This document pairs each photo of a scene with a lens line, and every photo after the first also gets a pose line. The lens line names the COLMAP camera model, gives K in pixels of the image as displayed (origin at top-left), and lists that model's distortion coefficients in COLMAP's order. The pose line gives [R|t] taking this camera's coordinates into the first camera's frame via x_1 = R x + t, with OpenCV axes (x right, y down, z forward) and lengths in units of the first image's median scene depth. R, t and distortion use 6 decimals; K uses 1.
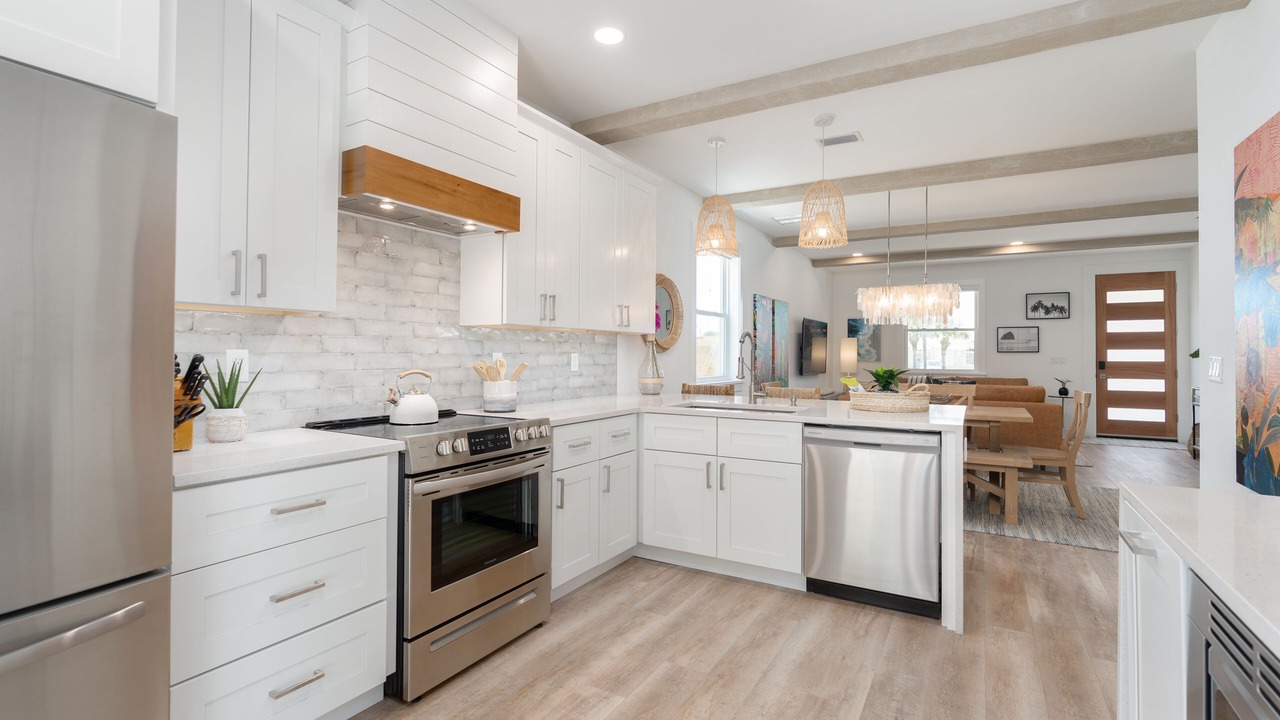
lens RADIAL K [[581.4, 0, 643.2], [0, 581.4, 350.6], [0, 0, 1]] dist [-0.001418, -0.000155]
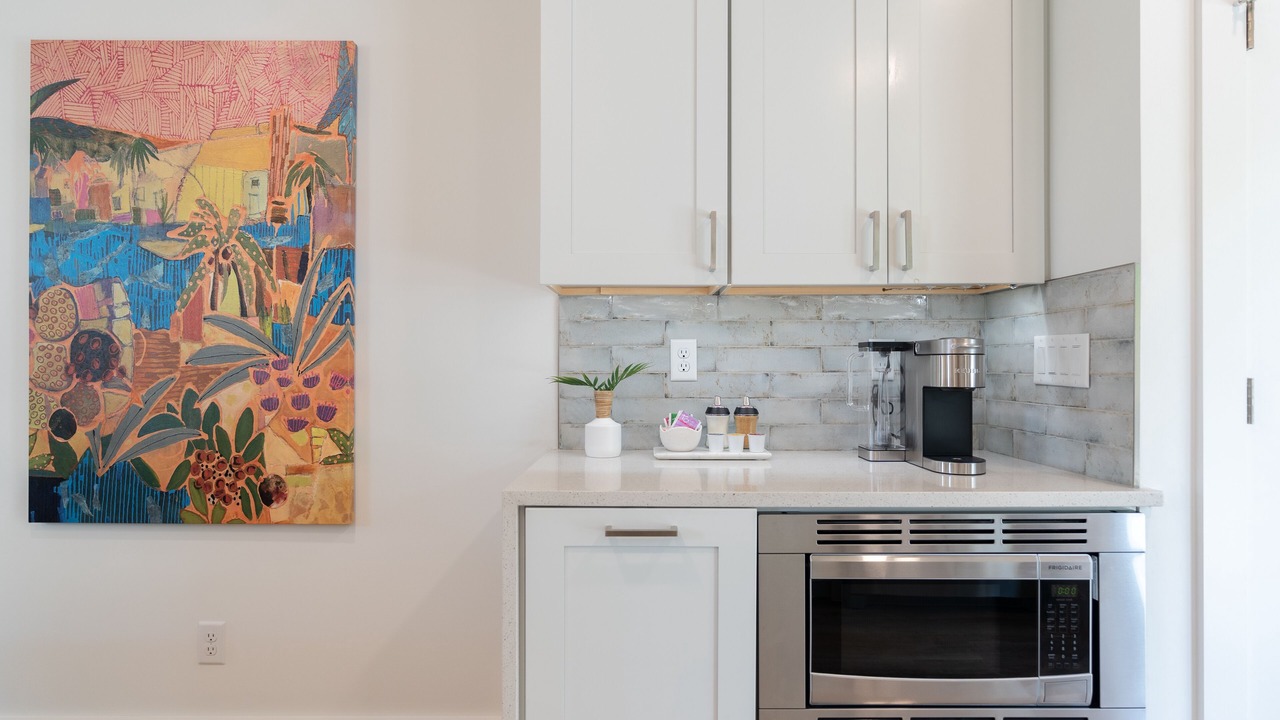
lens RADIAL K [[685.2, 0, 640.0], [0, 685.2, 360.0], [0, 0, 1]] dist [-0.004061, -0.000168]
pose [[-0.506559, -0.007035, 0.862176, -0.048435], [-0.008631, 0.999958, 0.003088, 0.020358], [-0.862162, -0.005877, -0.506599, 0.698641]]
